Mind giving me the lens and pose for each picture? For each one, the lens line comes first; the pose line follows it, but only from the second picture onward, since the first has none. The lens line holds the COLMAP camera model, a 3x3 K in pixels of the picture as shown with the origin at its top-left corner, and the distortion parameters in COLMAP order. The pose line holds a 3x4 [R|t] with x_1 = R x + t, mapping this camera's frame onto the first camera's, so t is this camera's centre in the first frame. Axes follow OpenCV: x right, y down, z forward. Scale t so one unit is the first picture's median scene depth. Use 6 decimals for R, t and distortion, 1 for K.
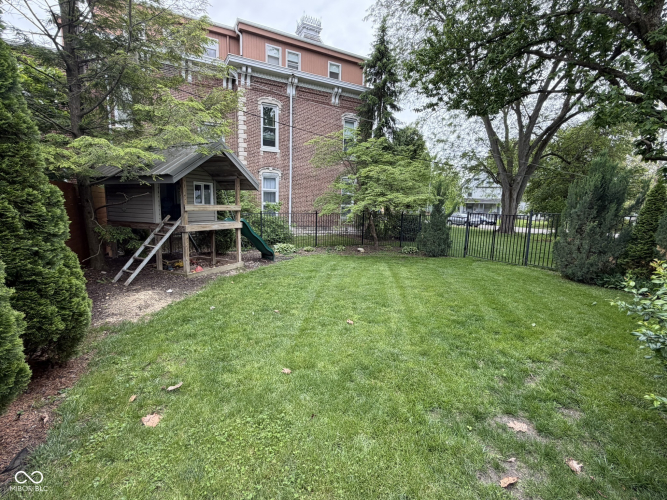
lens RADIAL K [[310.8, 0, 333.5], [0, 310.8, 250.0], [0, 0, 1]] dist [-0.000193, 0.000046]
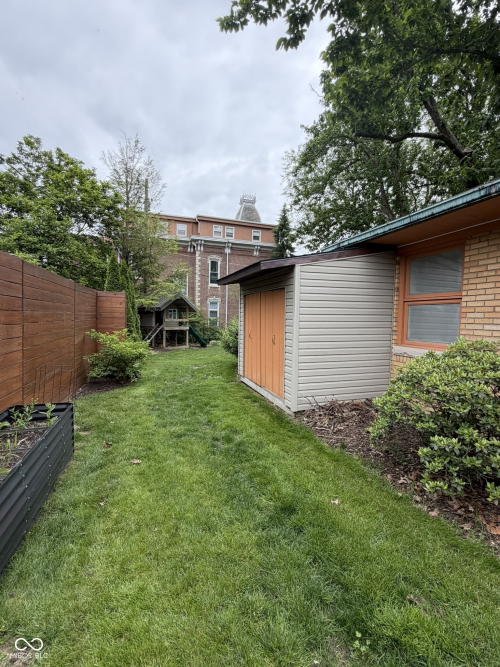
lens RADIAL K [[310.8, 0, 250.0], [0, 310.8, 333.5], [0, 0, 1]] dist [-0.000193, 0.000046]
pose [[0.985526, 0.001430, -0.169518, 0.273121], [-0.018011, 0.995188, -0.096319, 0.087802], [0.168565, 0.097978, 0.980809, -0.582079]]
